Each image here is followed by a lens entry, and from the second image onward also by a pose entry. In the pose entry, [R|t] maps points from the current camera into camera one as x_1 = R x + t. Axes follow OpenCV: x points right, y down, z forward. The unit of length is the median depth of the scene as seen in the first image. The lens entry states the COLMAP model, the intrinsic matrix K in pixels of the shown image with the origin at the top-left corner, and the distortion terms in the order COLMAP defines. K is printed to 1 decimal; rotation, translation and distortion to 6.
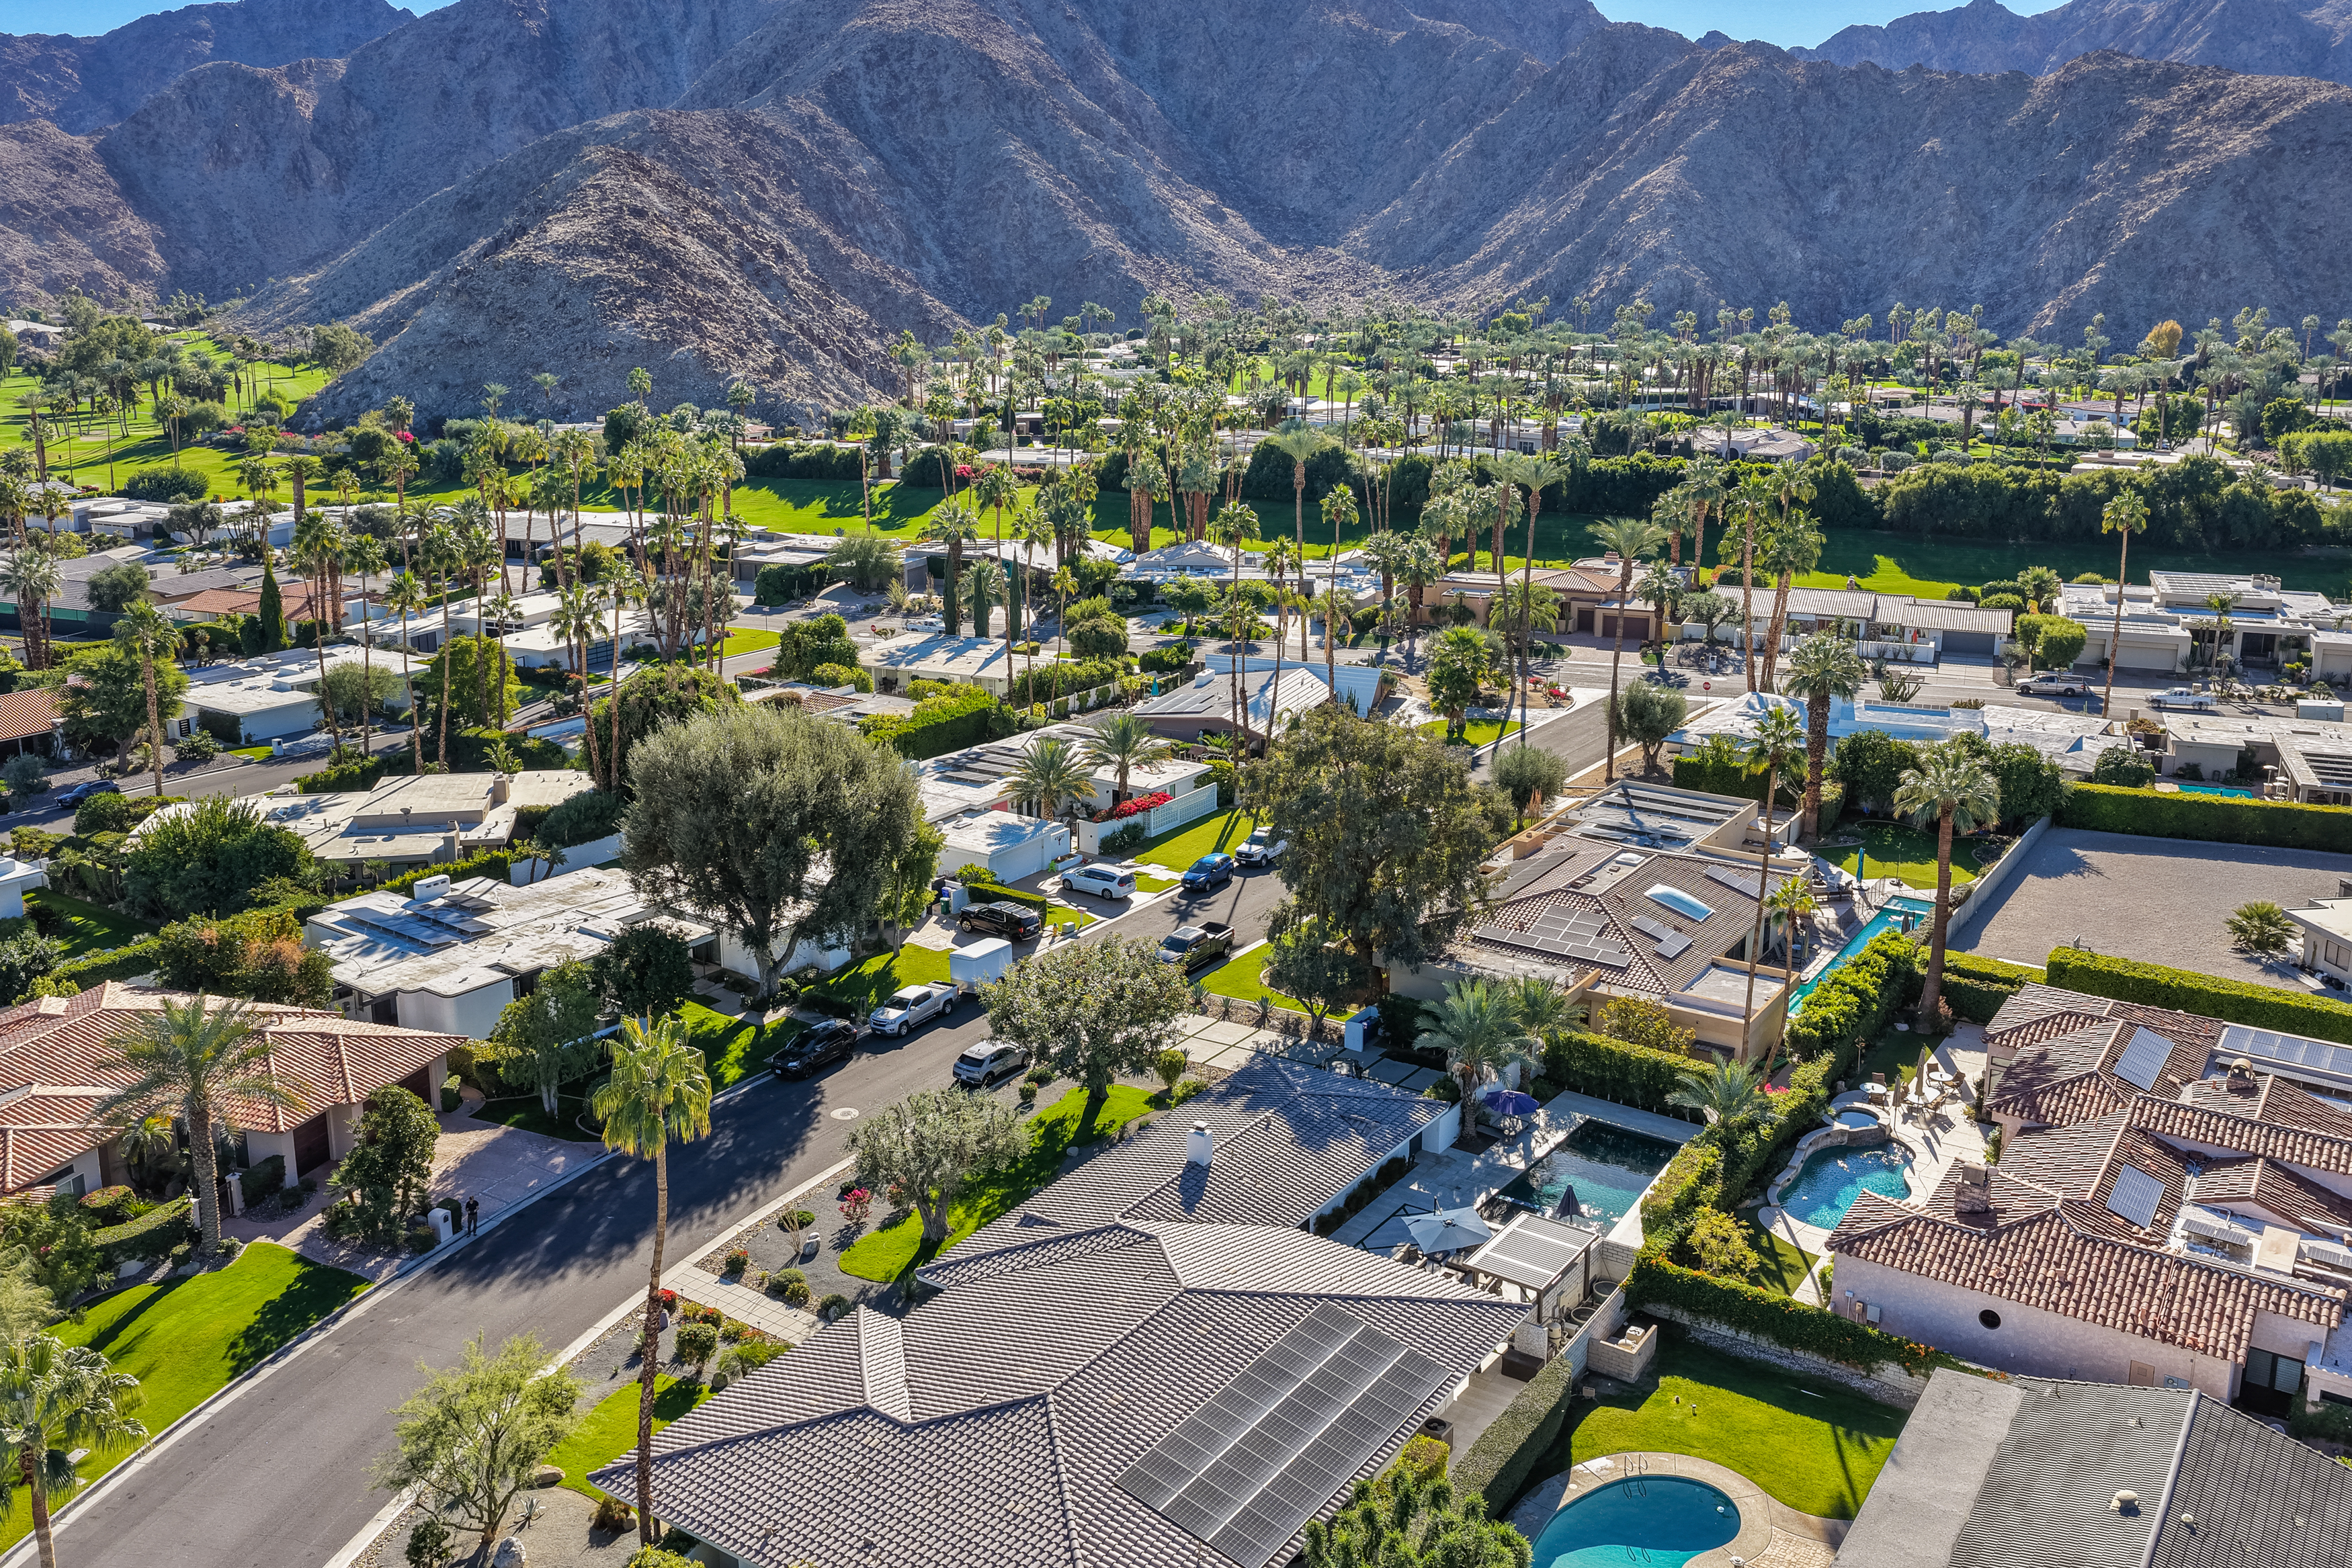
lens RADIAL K [[1901.0, 0, 1176.0], [0, 1901.0, 784.0], [0, 0, 1]] dist [0.006396, -0.000265]
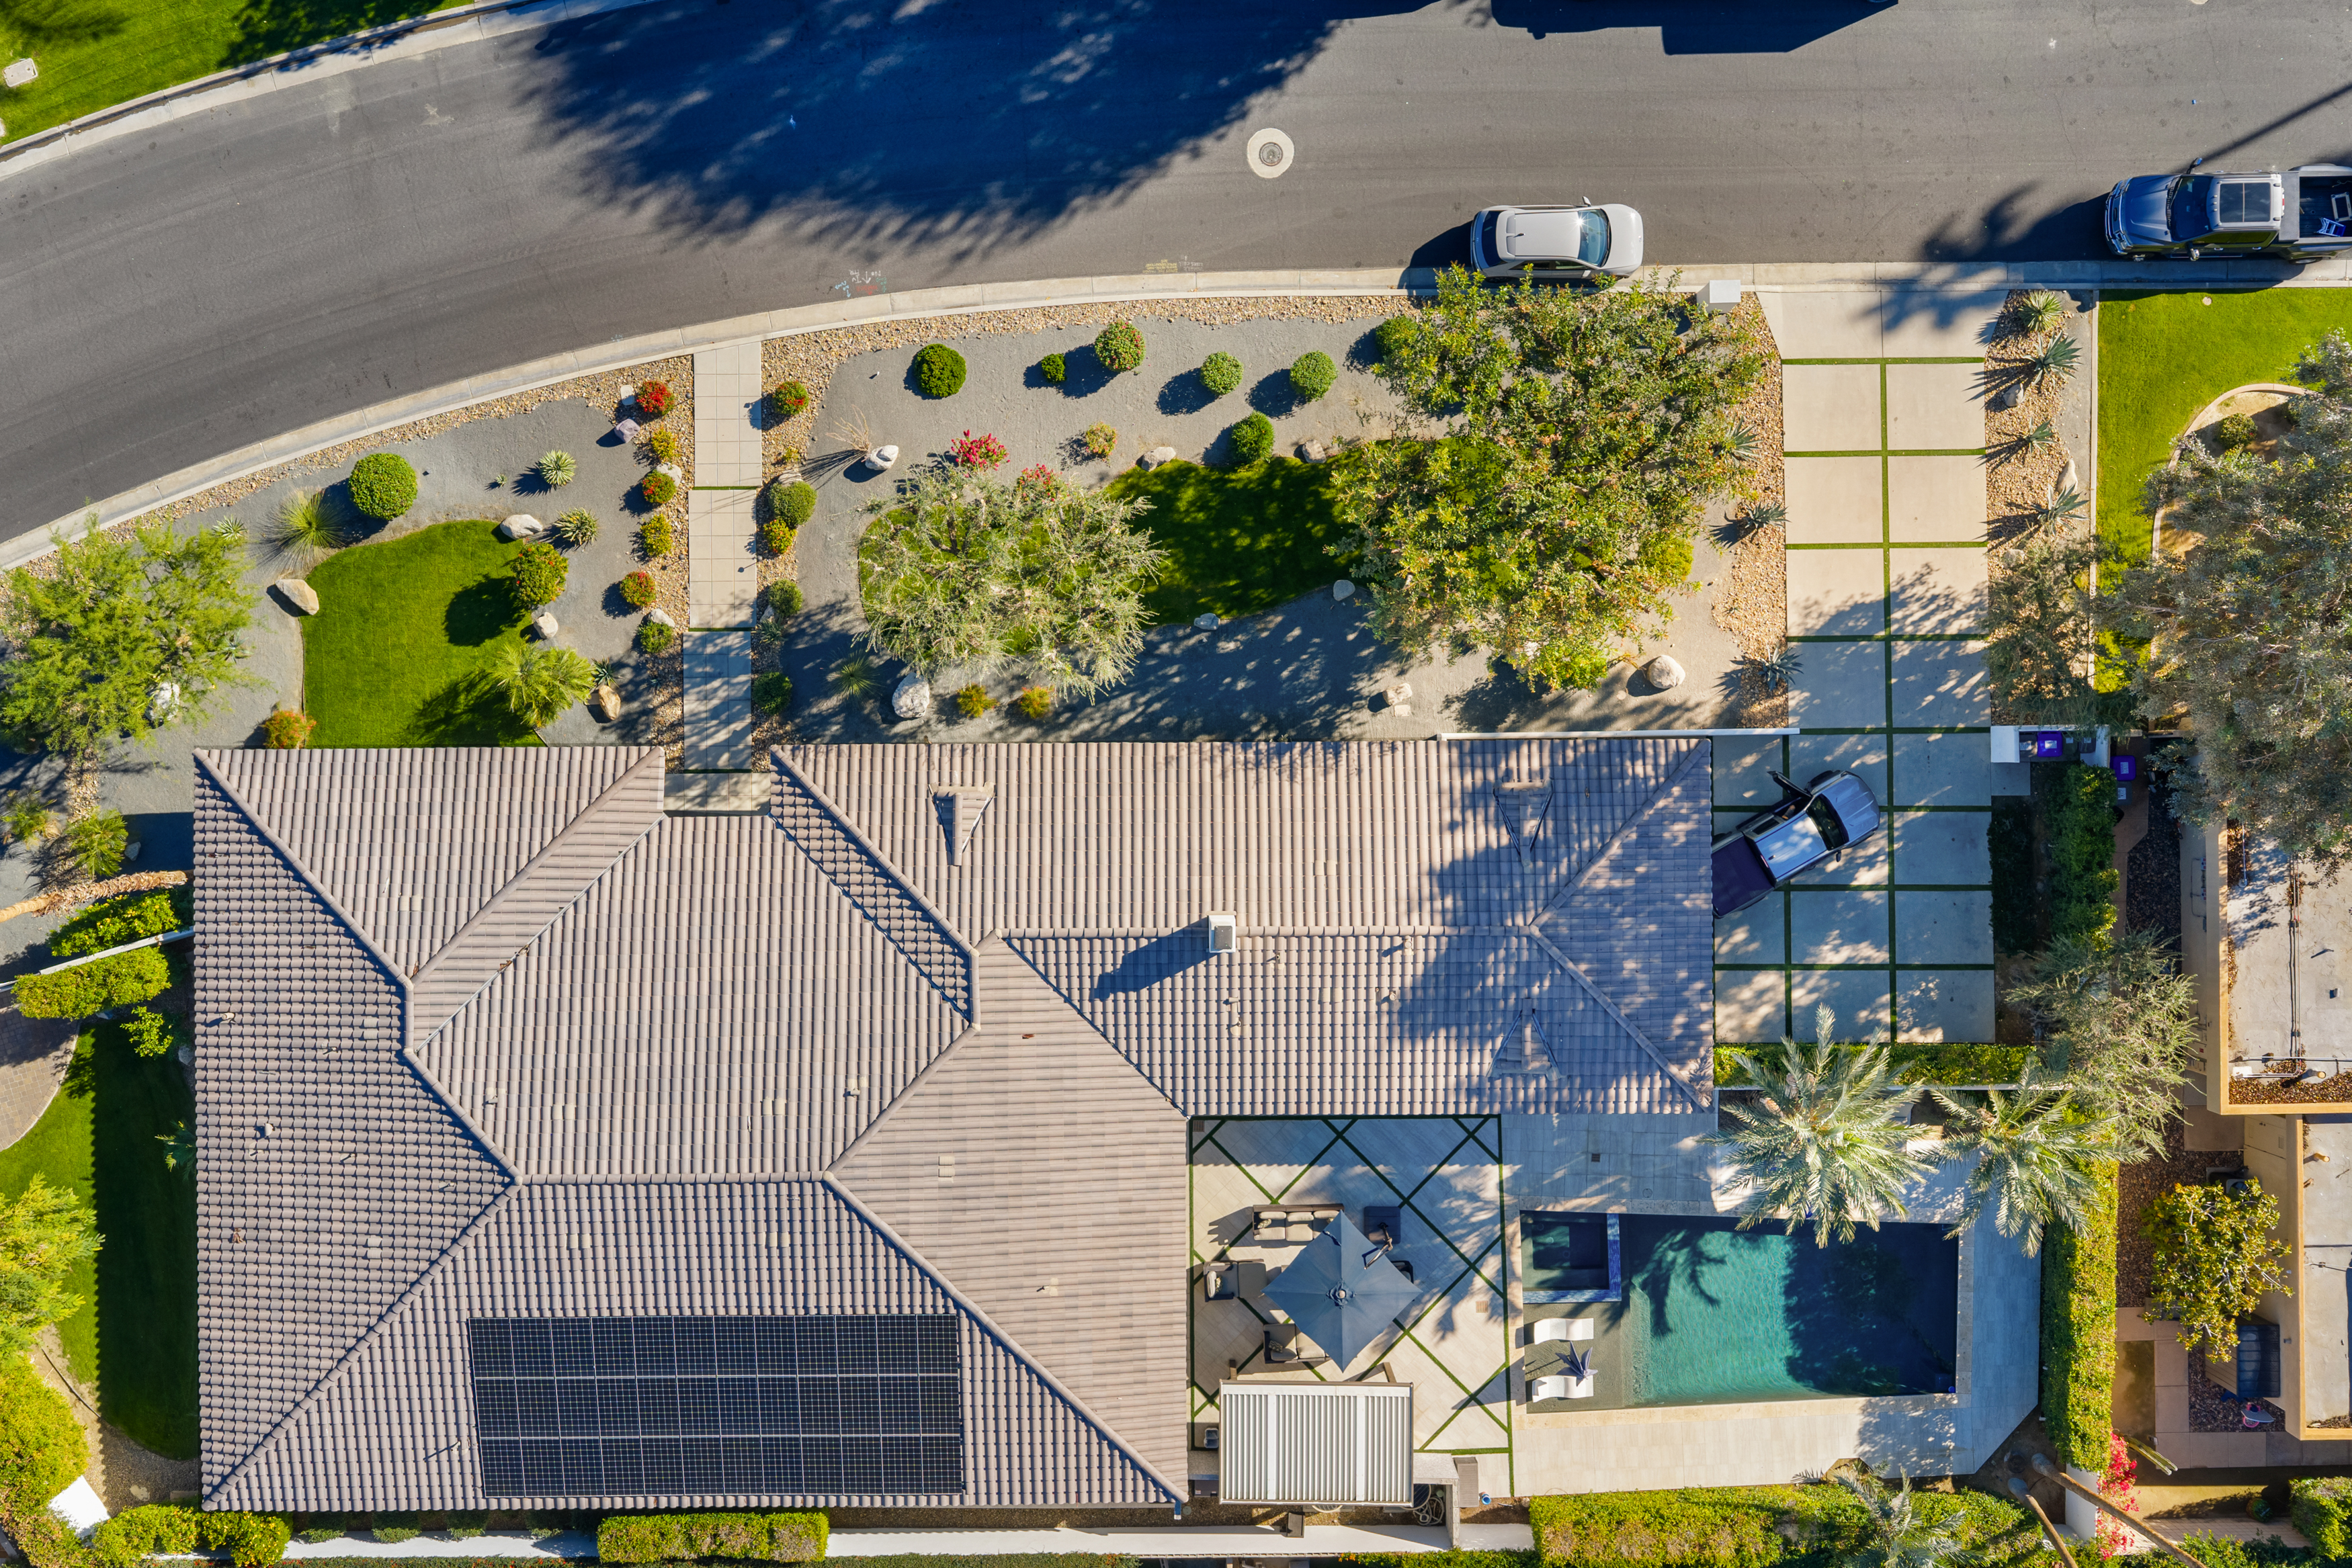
lens RADIAL K [[2019.9, 0, 1171.5], [0, 2019.9, 699.4], [0, 0, 1]] dist [0.009817, -0.001533]
pose [[0.564770, 0.825180, -0.010597, -0.055038], [-0.209793, 0.155982, 0.965223, -0.466324], [0.798136, -0.542906, 0.261211, 0.861567]]
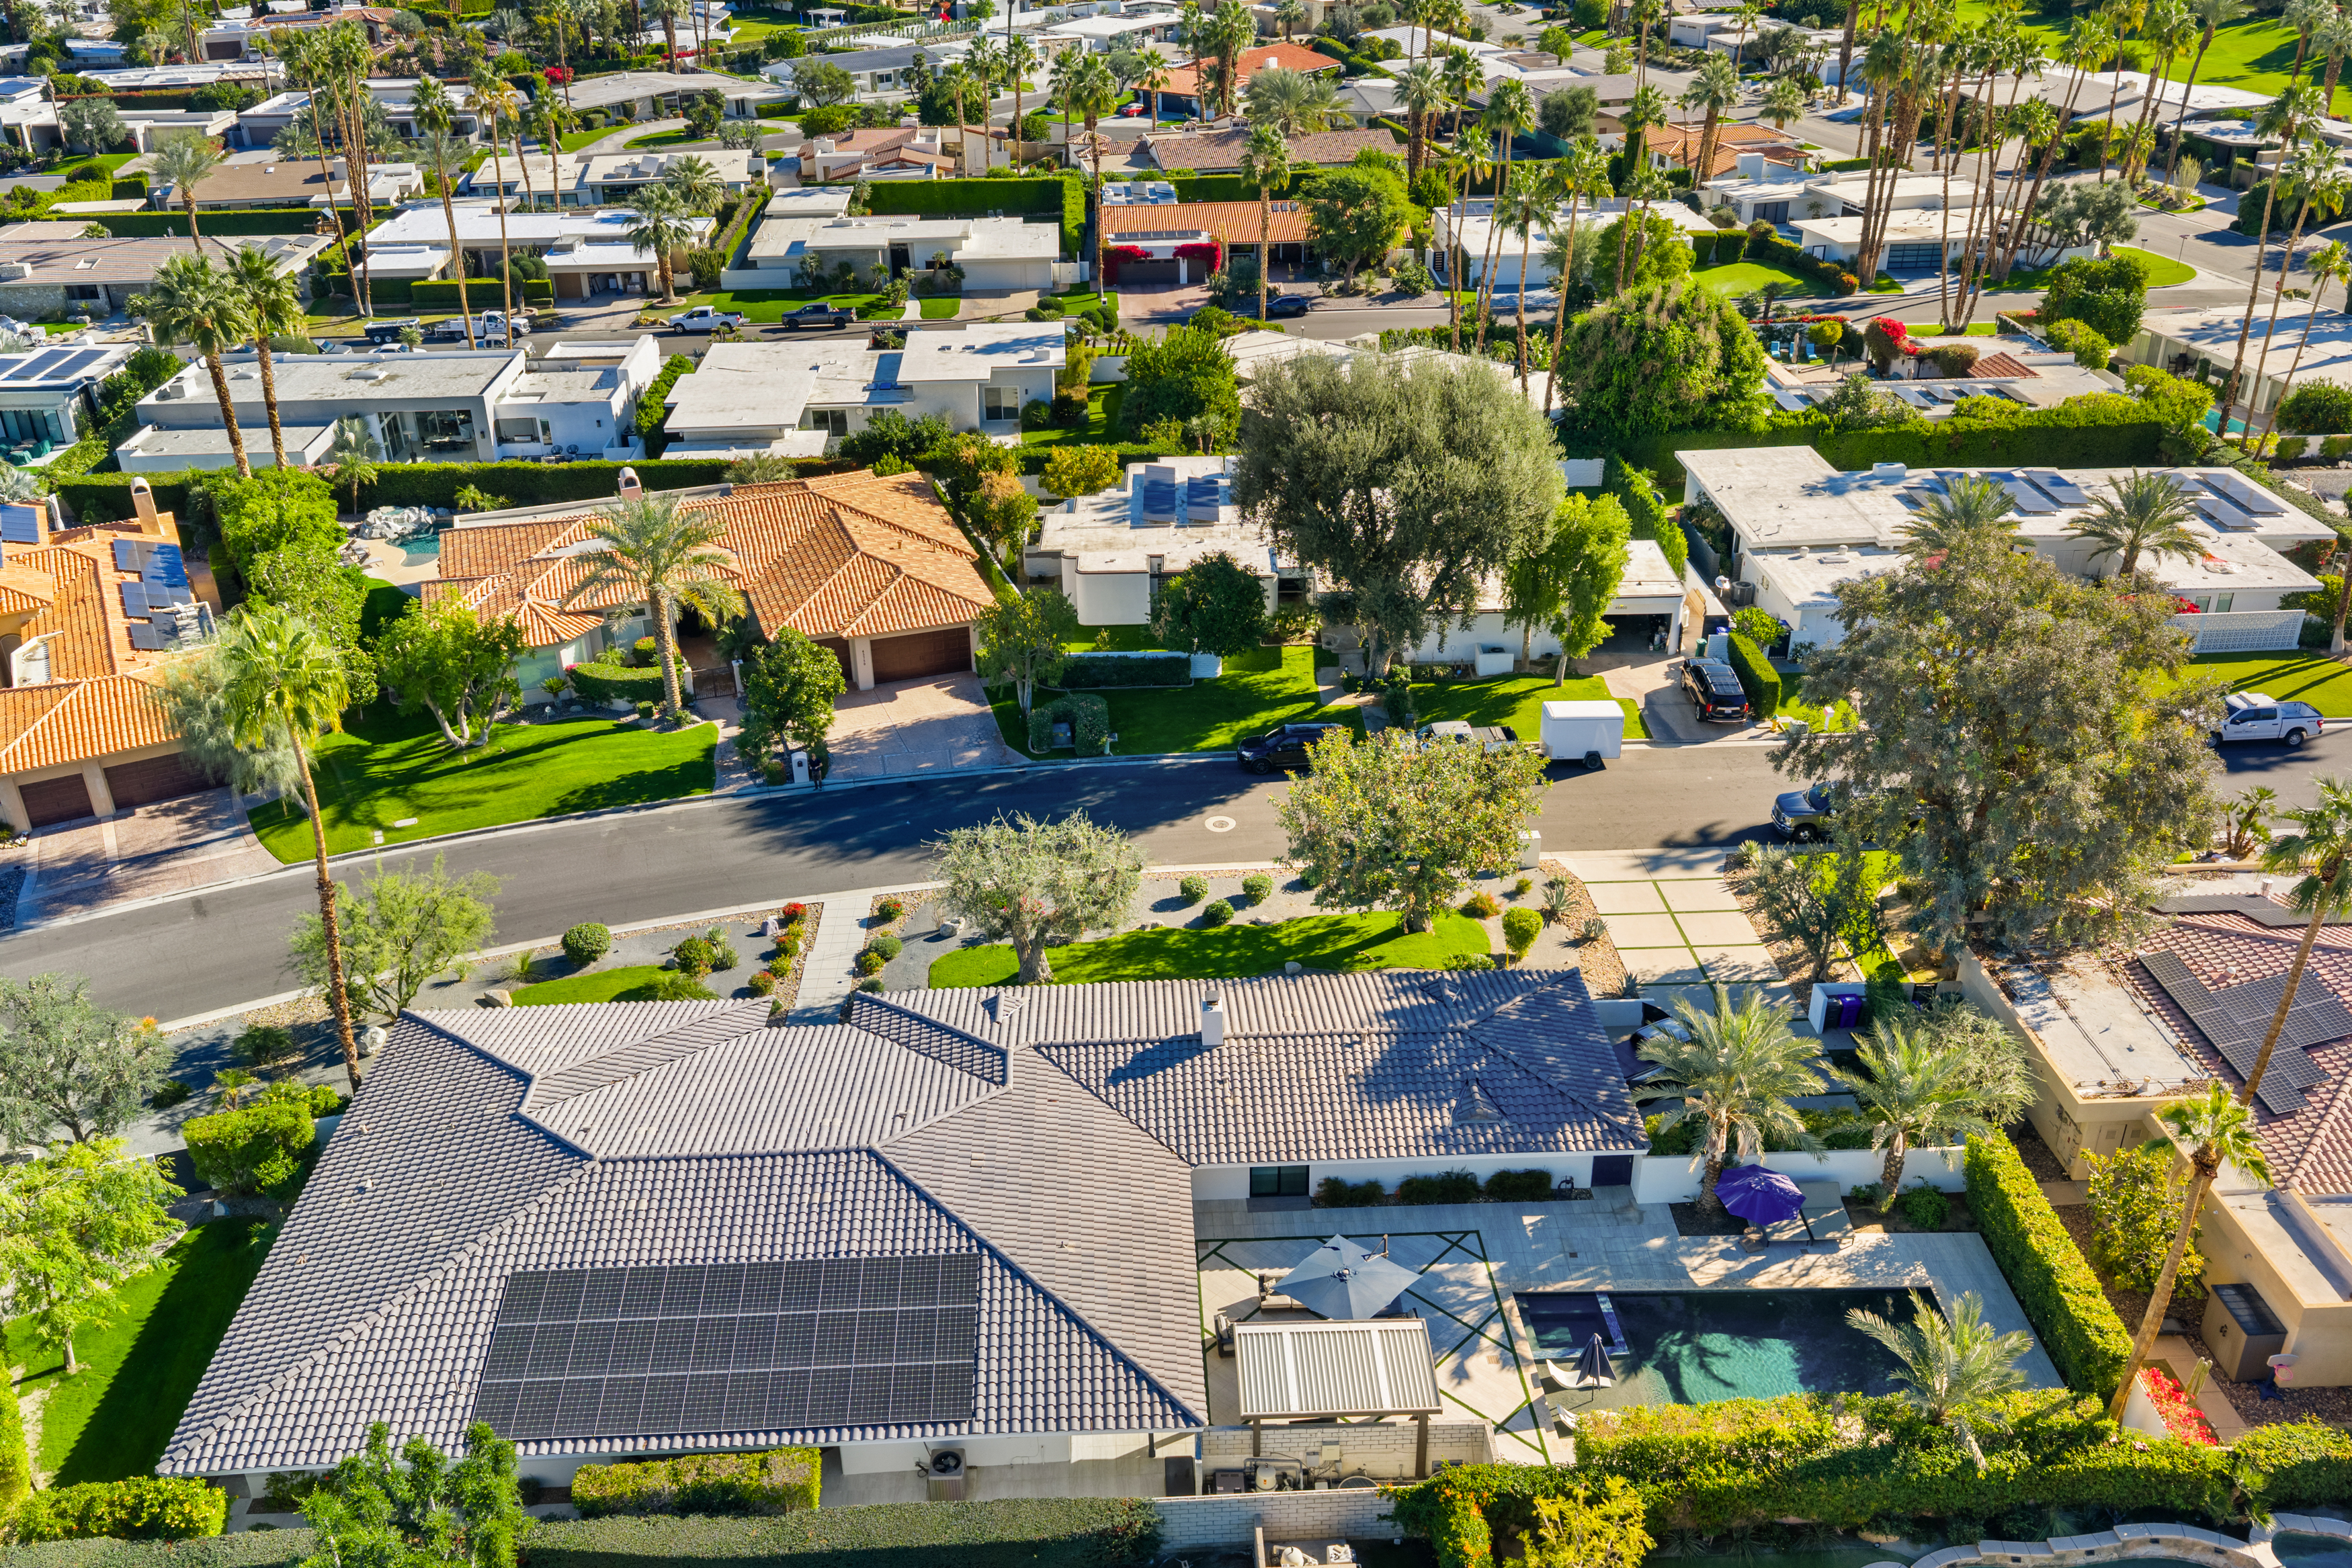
lens RADIAL K [[1901.0, 0, 1176.0], [0, 1901.0, 784.0], [0, 0, 1]] dist [0.006396, -0.000265]
pose [[0.592777, 0.367922, -0.716414, 0.527715], [-0.193080, 0.928530, 0.317098, -0.145374], [0.781880, -0.049643, 0.621450, 0.515041]]
